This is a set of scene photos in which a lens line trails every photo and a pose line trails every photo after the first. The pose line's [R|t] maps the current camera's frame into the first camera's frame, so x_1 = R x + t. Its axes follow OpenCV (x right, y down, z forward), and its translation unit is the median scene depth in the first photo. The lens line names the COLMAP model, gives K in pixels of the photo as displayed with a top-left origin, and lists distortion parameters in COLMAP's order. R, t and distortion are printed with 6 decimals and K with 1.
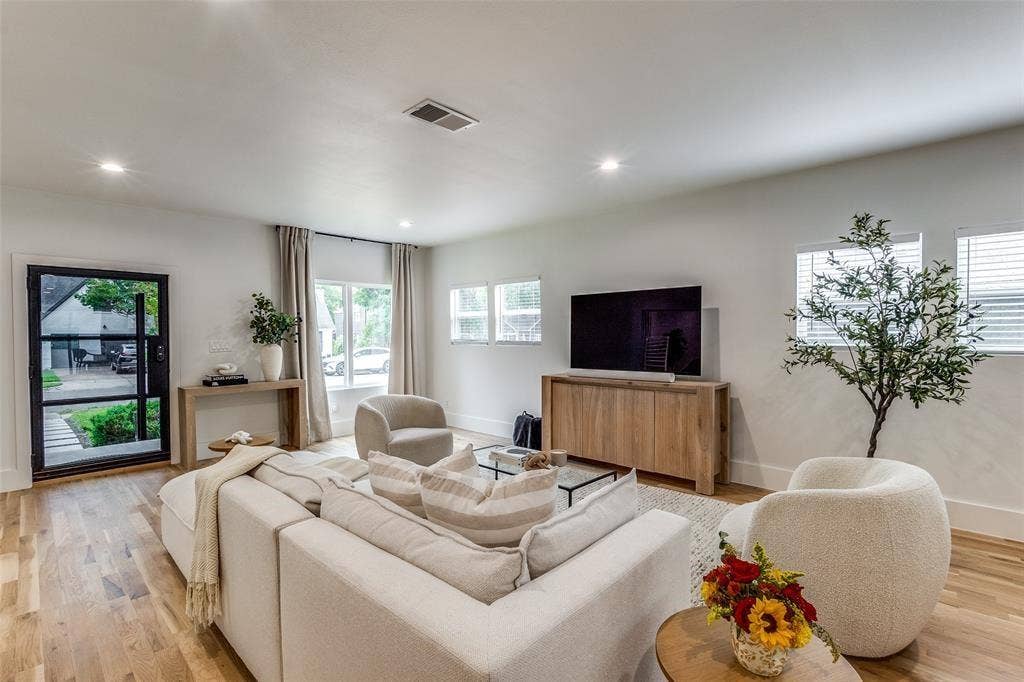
lens RADIAL K [[469.7, 0, 513.6], [0, 469.7, 340.9], [0, 0, 1]] dist [-0.005953, -0.000119]
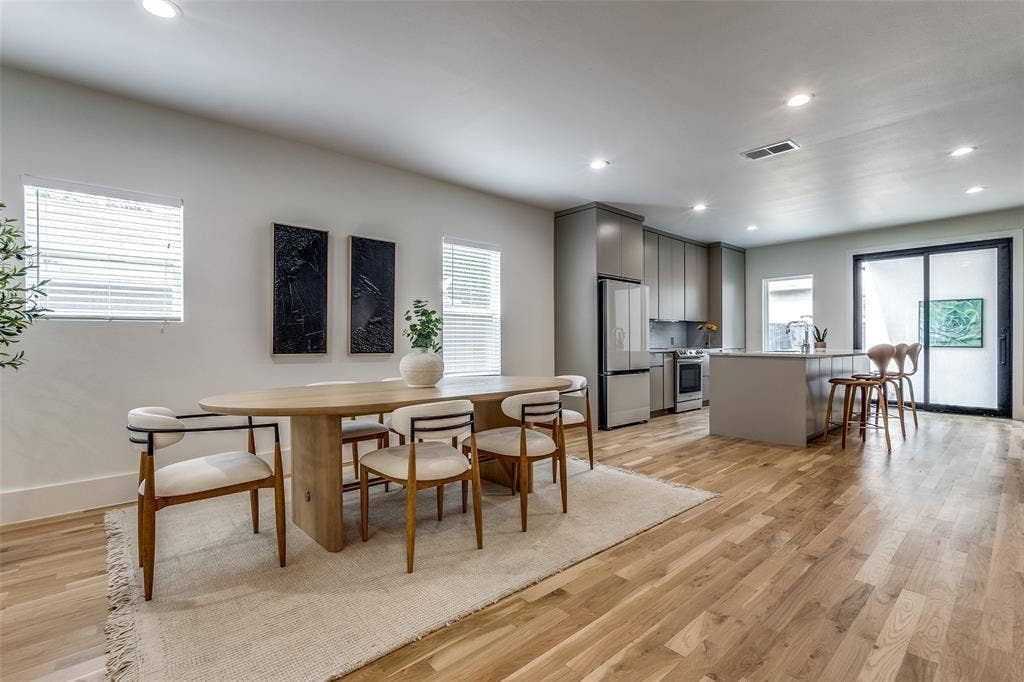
lens RADIAL K [[469.7, 0, 509.1], [0, 469.7, 343.7], [0, 0, 1]] dist [-0.005953, -0.000119]
pose [[0.078007, -0.002659, 0.996949, 0.091700], [0.016982, 0.999855, 0.001338, 0.053674], [-0.996808, 0.016826, 0.078040, 0.021302]]
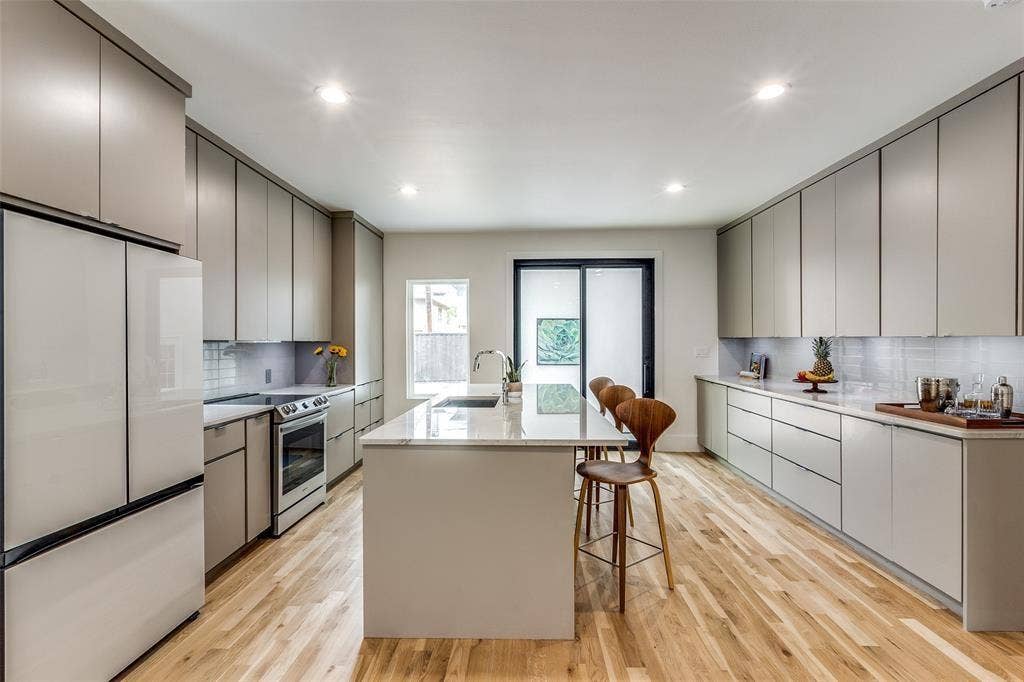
lens RADIAL K [[469.7, 0, 510.9], [0, 469.7, 341.2], [0, 0, 1]] dist [-0.005953, -0.000119]
pose [[-0.664201, 0.007942, 0.747512, 0.759295], [0.015721, 0.999871, 0.003346, -0.003939], [-0.747389, 0.013974, -0.664240, -0.161359]]
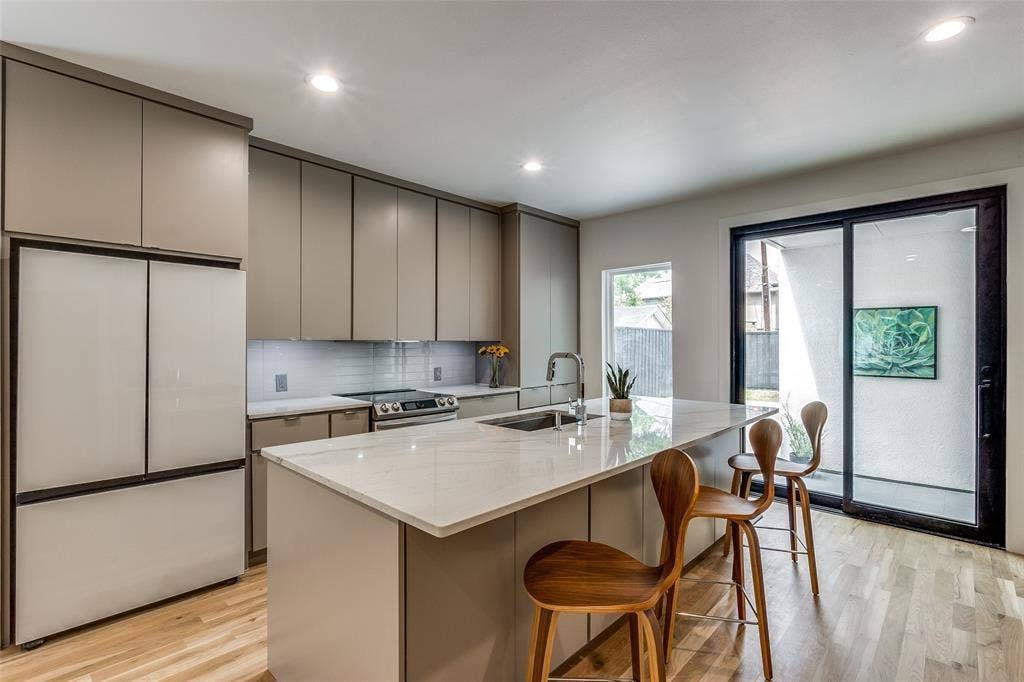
lens RADIAL K [[469.7, 0, 517.8], [0, 469.7, 343.1], [0, 0, 1]] dist [-0.005953, -0.000119]
pose [[-0.001721, 0.002237, 0.999996, 0.782958], [0.012775, 0.999916, -0.002215, 0.000211], [-0.999917, 0.012772, -0.001749, -0.543868]]
